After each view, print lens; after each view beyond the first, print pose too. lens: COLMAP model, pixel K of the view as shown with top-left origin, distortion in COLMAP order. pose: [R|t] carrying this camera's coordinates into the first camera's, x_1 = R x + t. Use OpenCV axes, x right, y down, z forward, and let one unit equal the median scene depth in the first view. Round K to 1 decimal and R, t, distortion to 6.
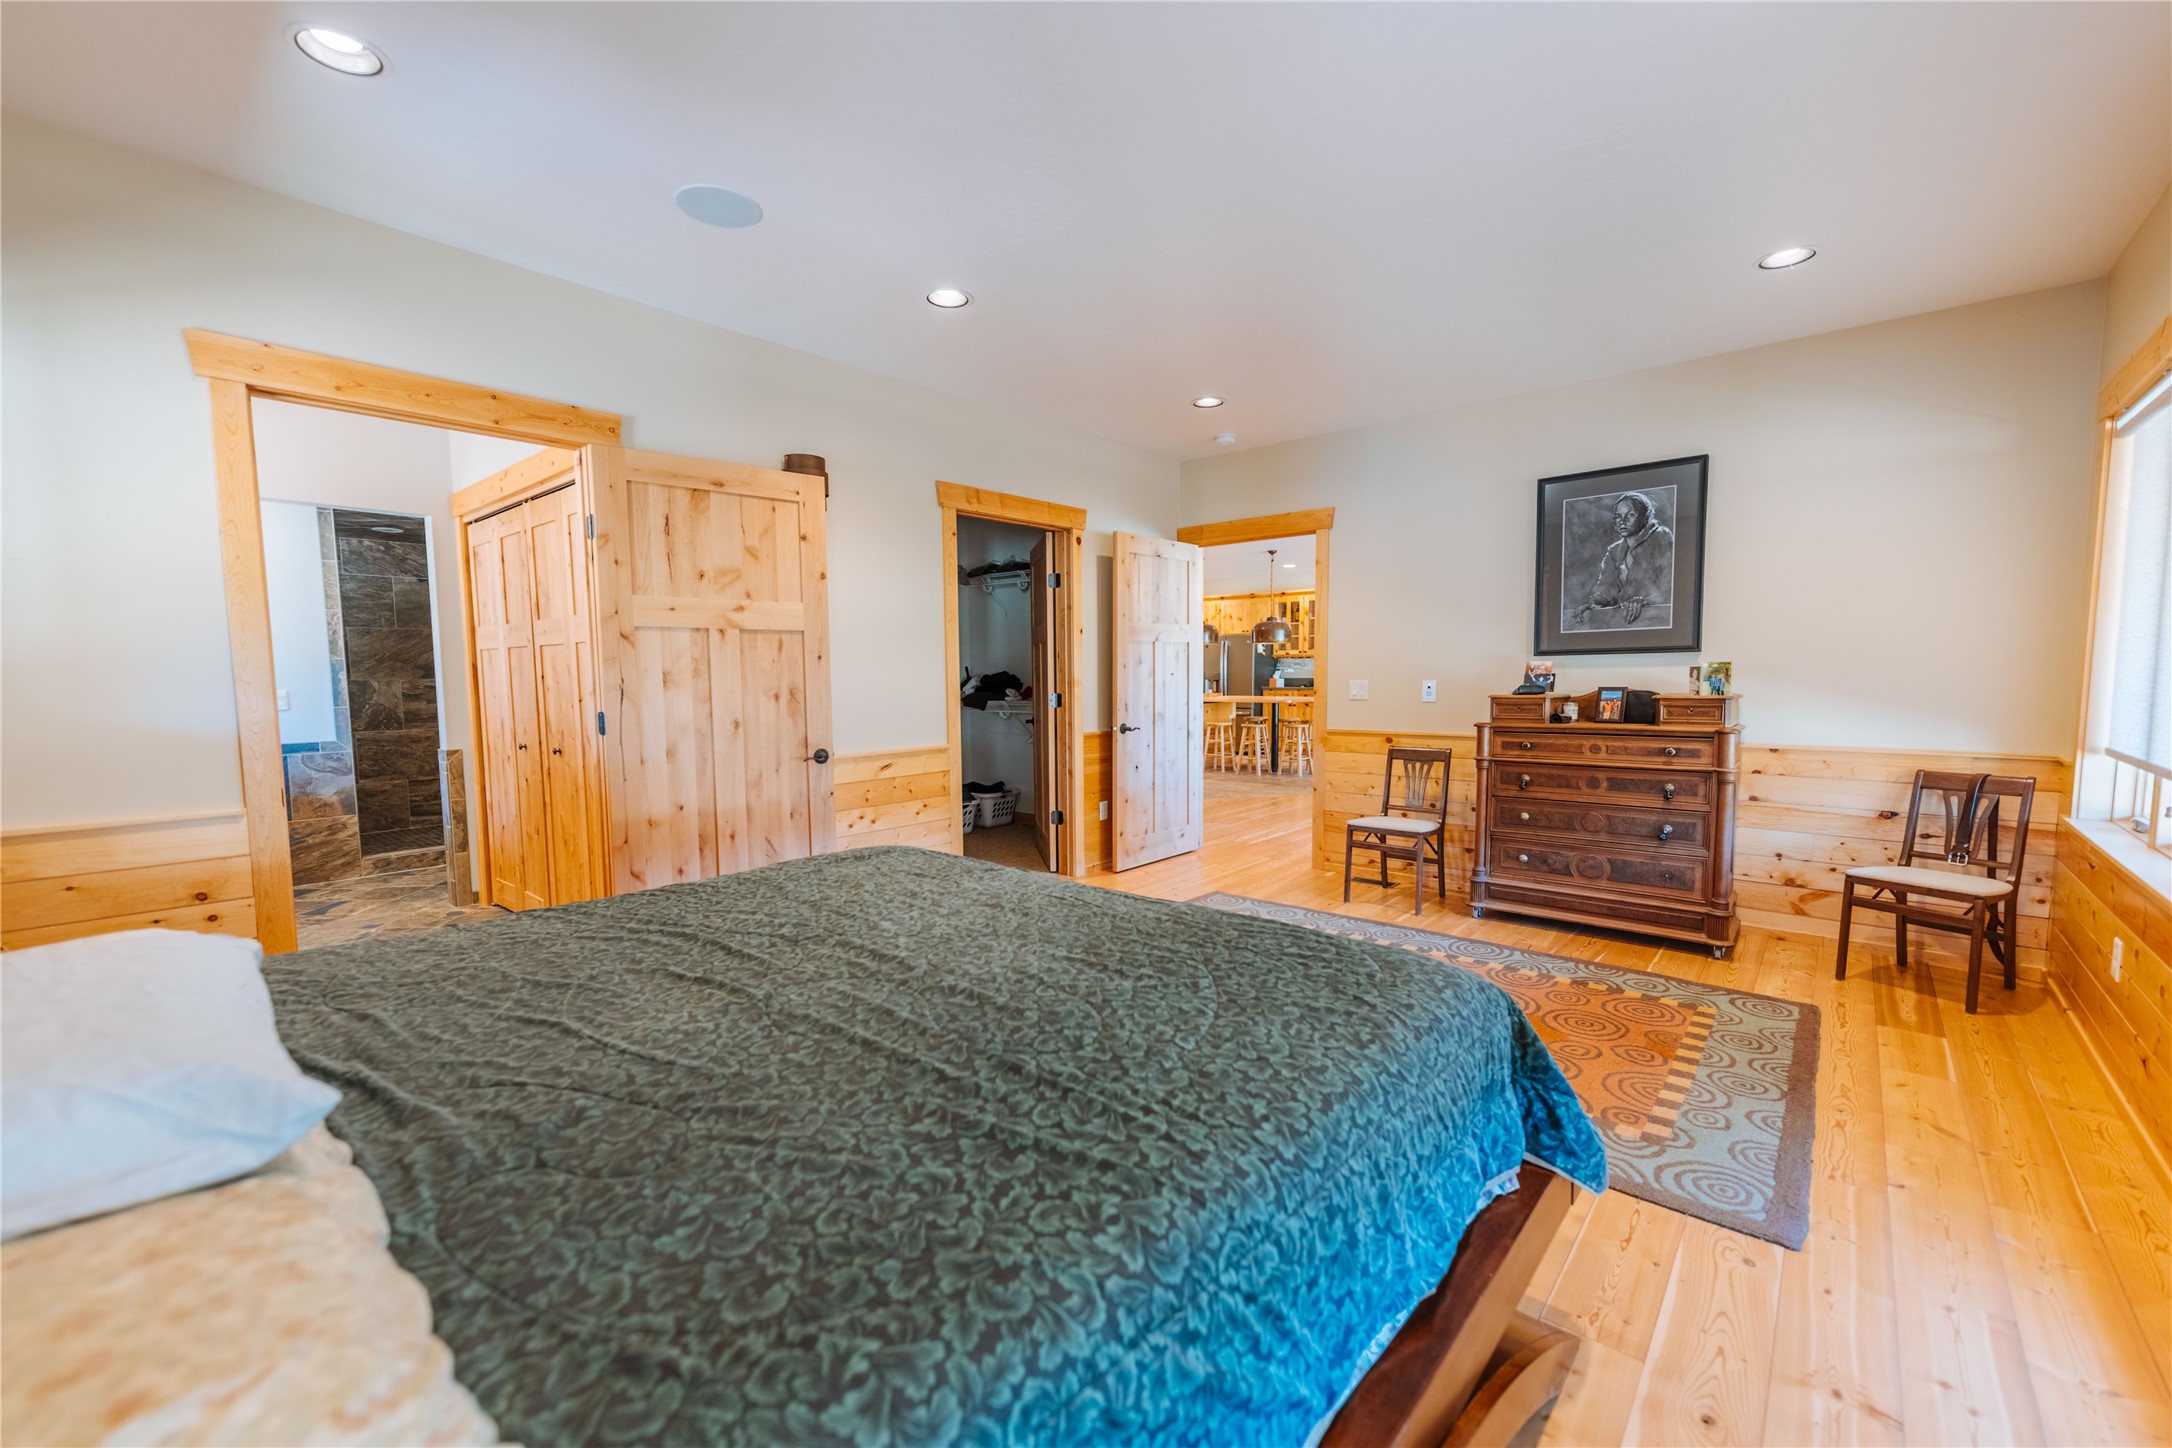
lens RADIAL K [[874.1, 0, 1079.7], [0, 874.1, 738.8], [0, 0, 1]] dist [0.010824, -0.003361]
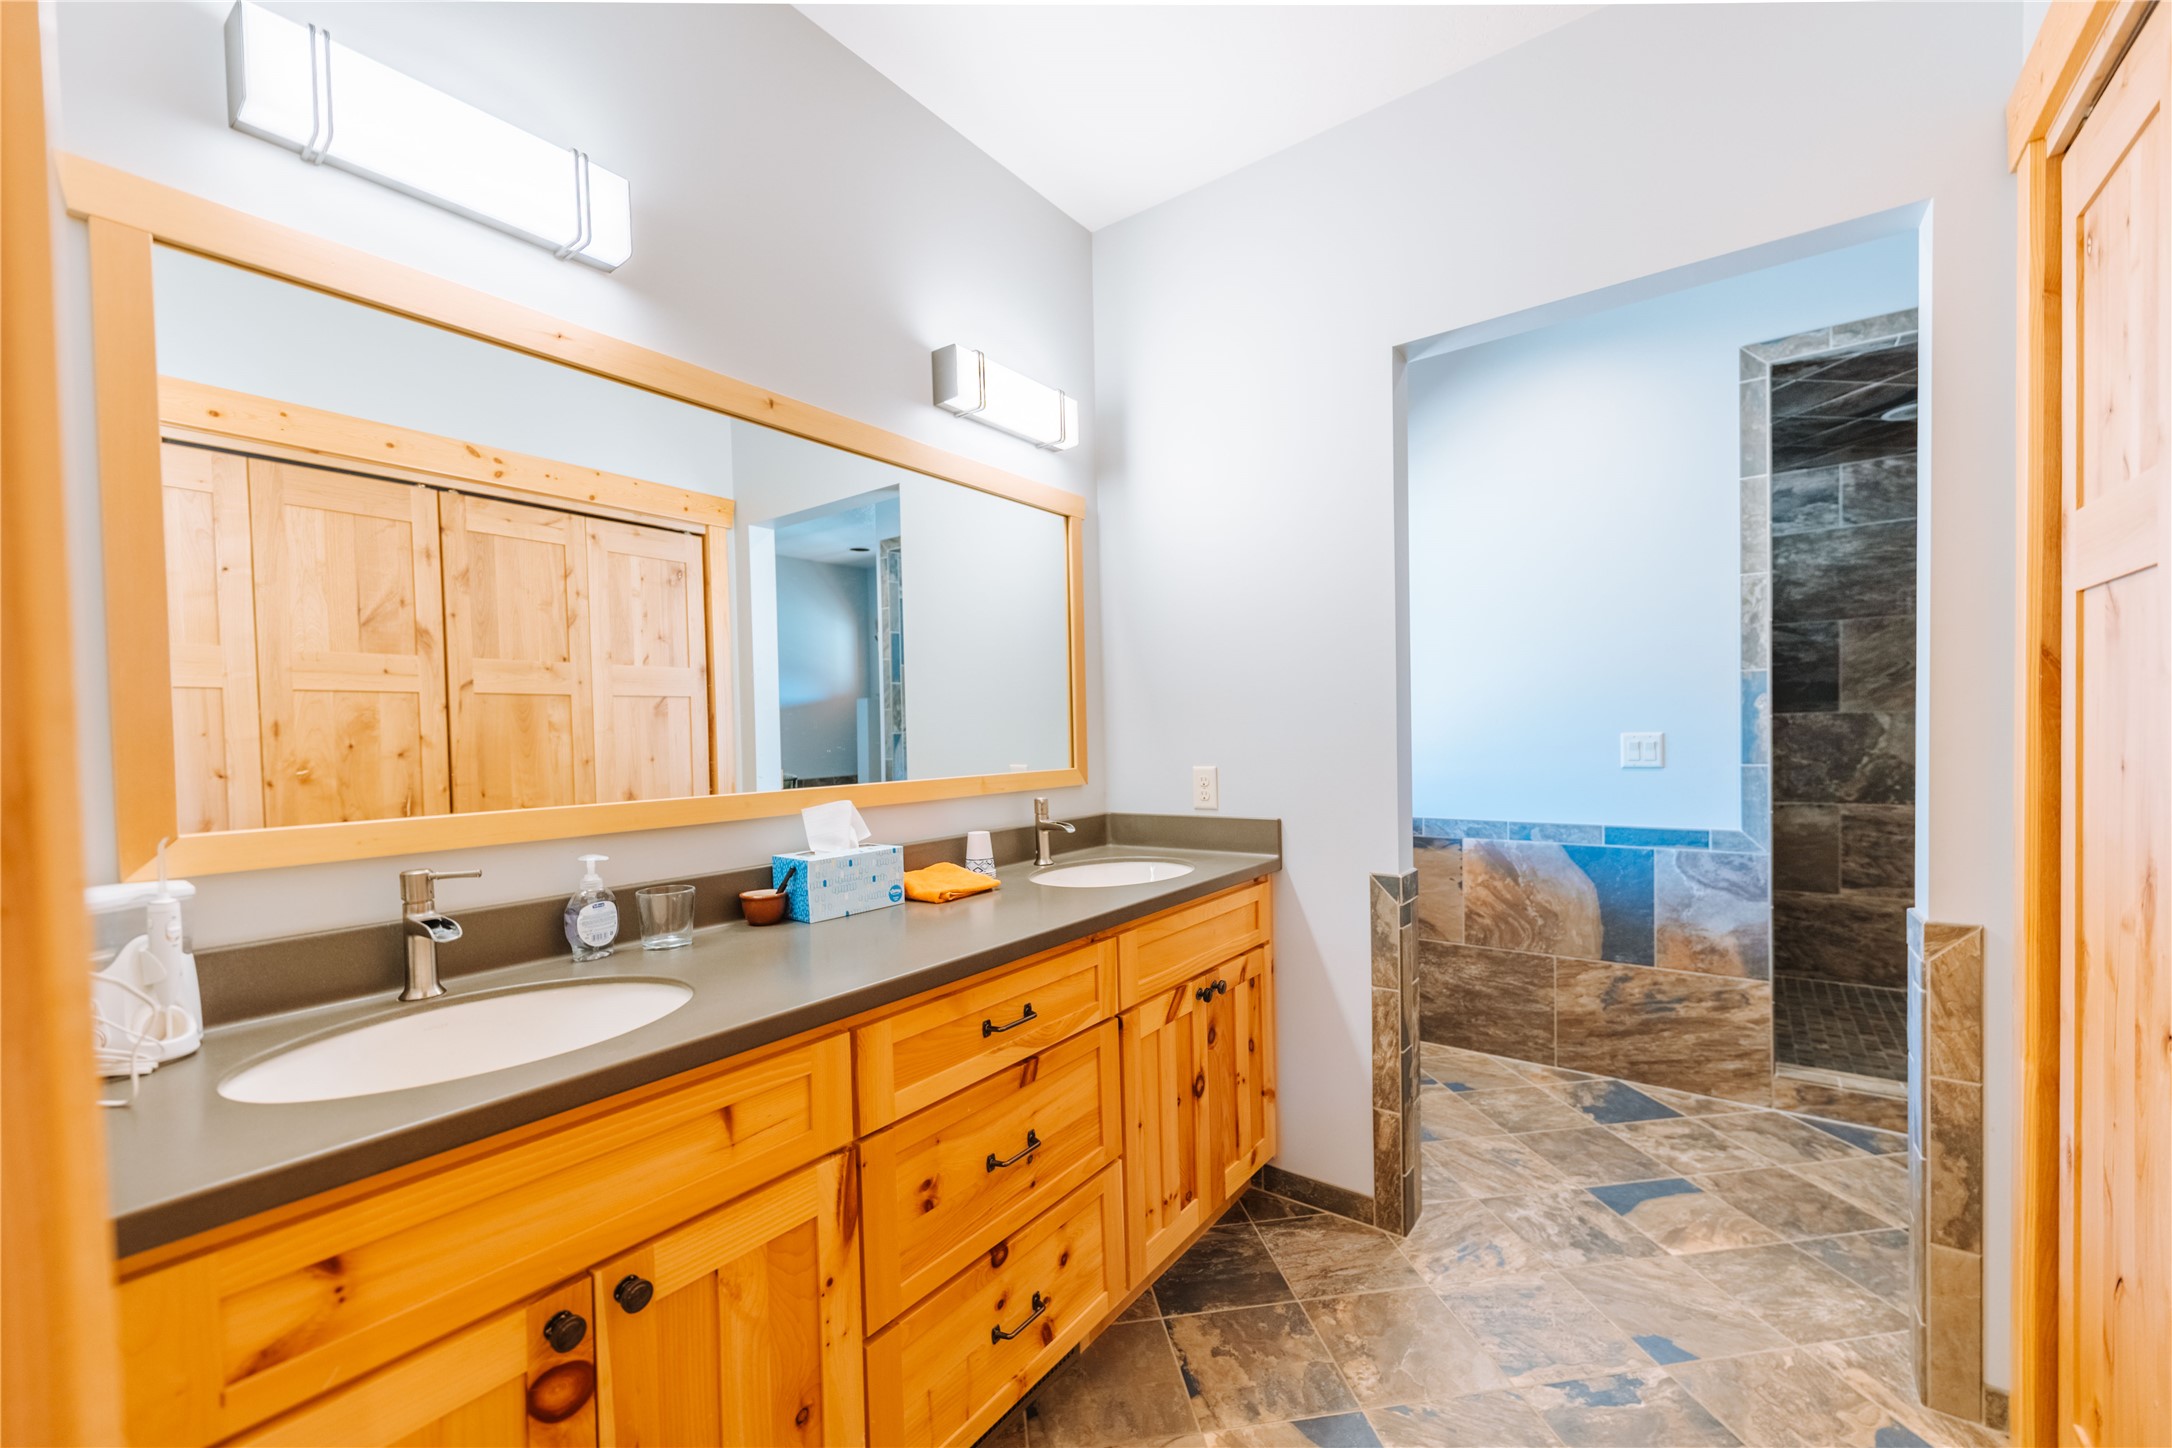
lens RADIAL K [[874.1, 0, 1103.7], [0, 874.1, 756.0], [0, 0, 1]] dist [0.010824, -0.003361]
pose [[0.094692, 0.038256, -0.994771, -0.424398], [-0.057801, 0.997787, 0.032869, -0.041265], [0.993827, 0.054386, 0.096693, 0.656543]]
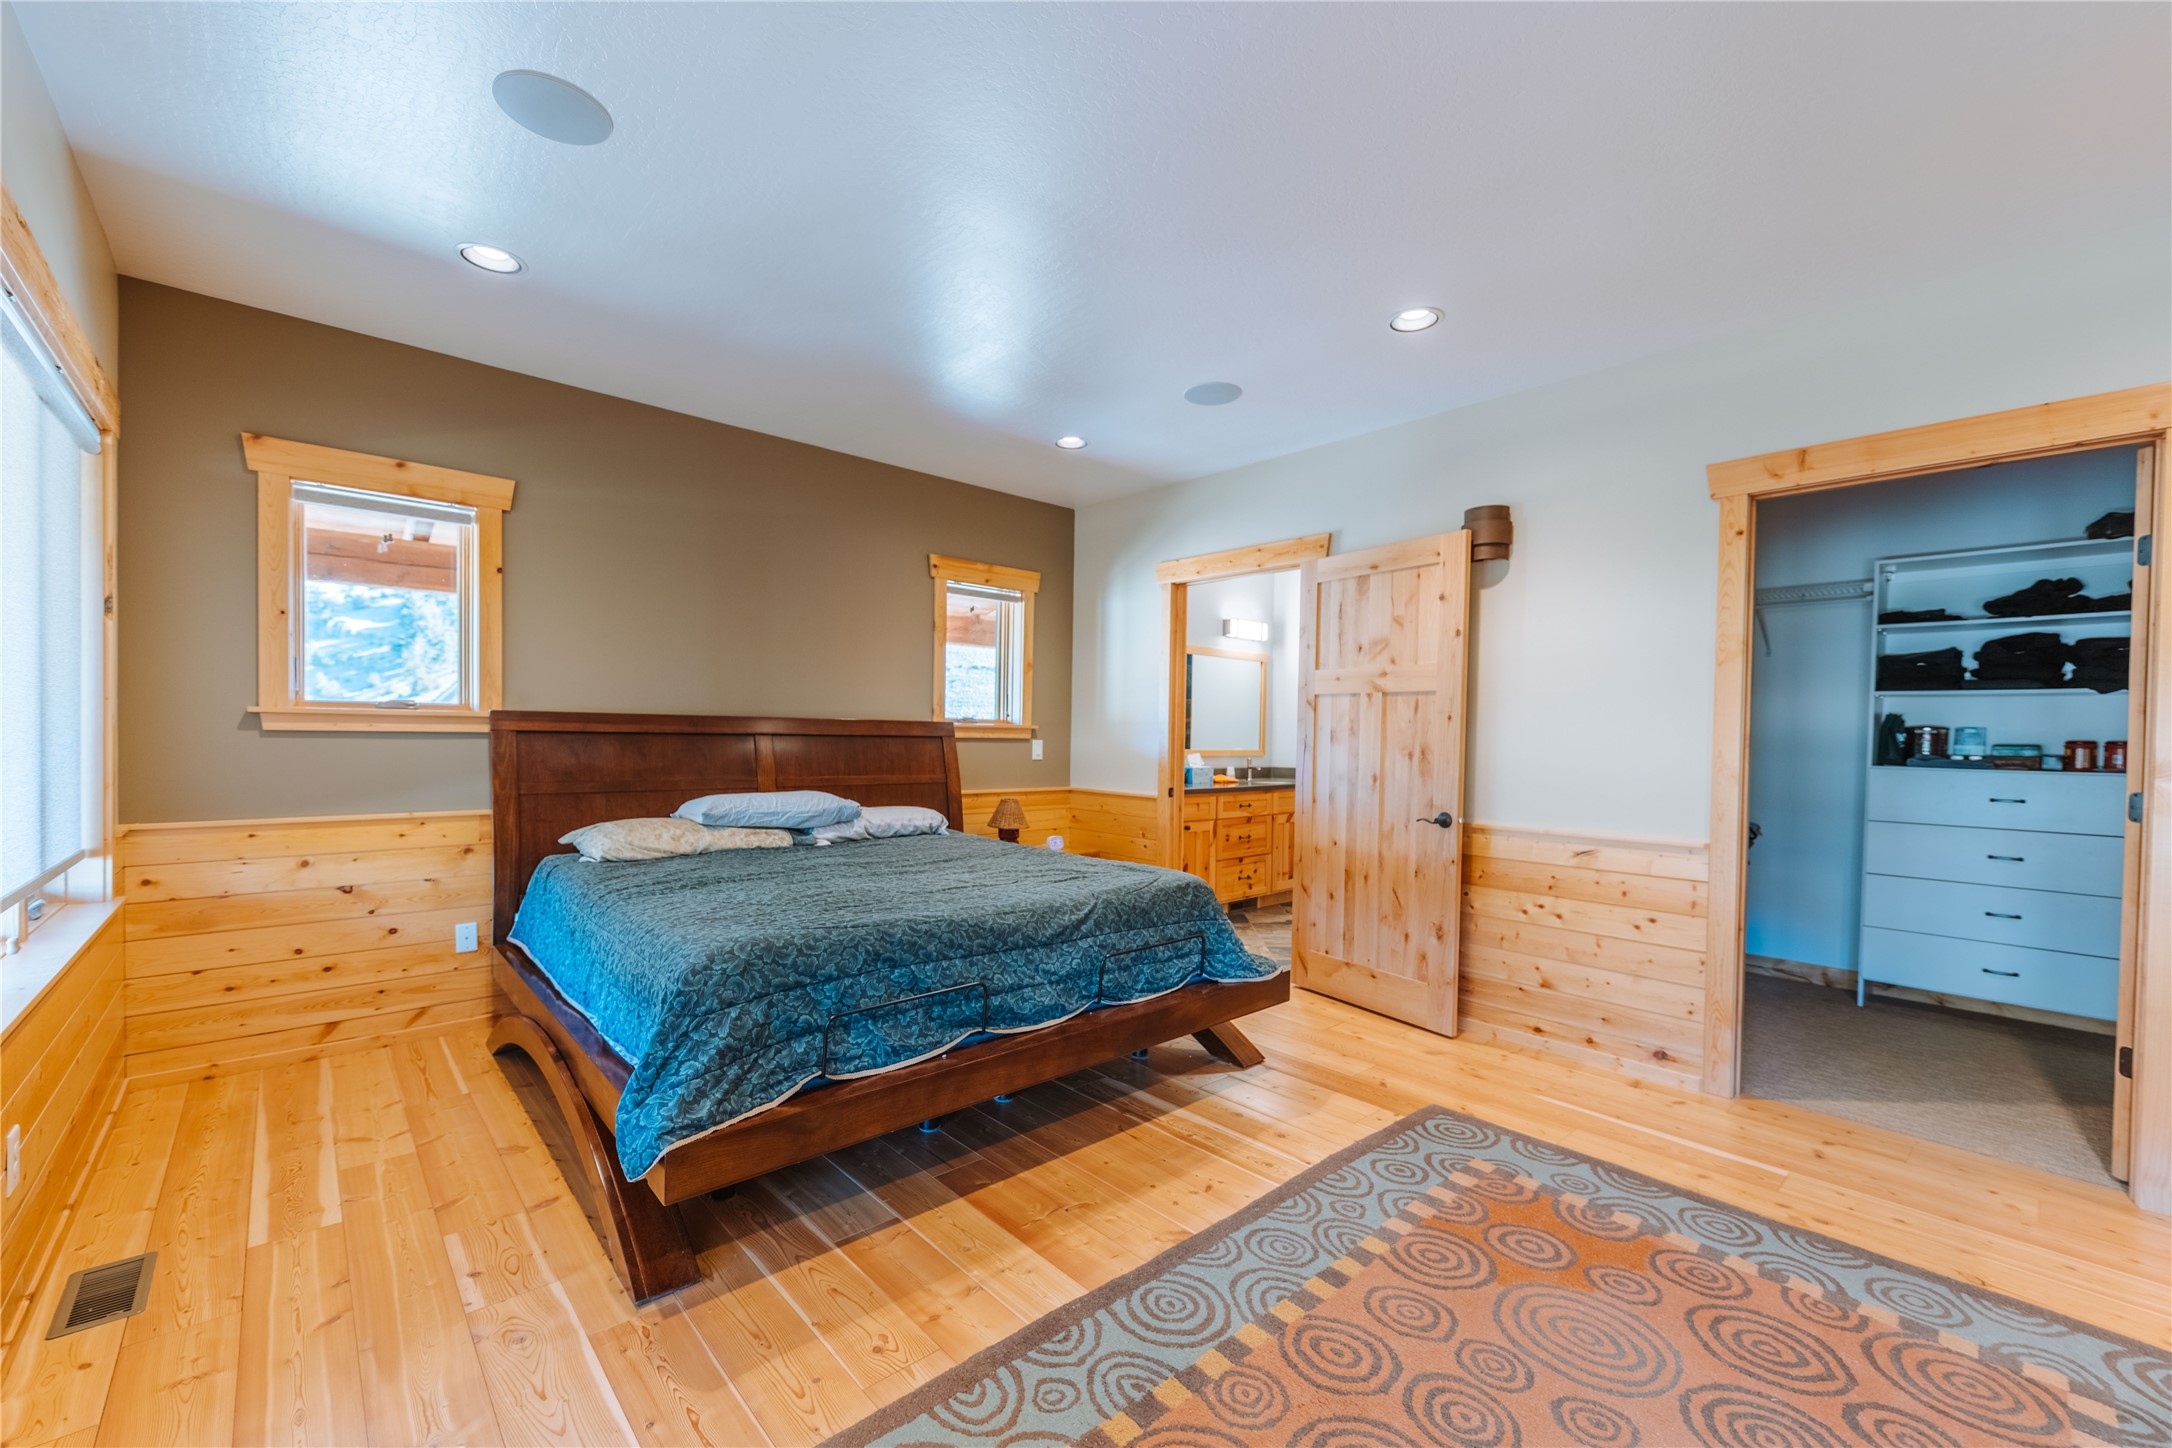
lens RADIAL K [[874.1, 0, 1085.1], [0, 874.1, 747.7], [0, 0, 1]] dist [0.010824, -0.003361]
pose [[-0.119172, 0.023469, -0.992596, 0.559241], [-0.093996, 0.994964, 0.034810, -0.043785], [0.988414, 0.097448, -0.116366, 0.567714]]
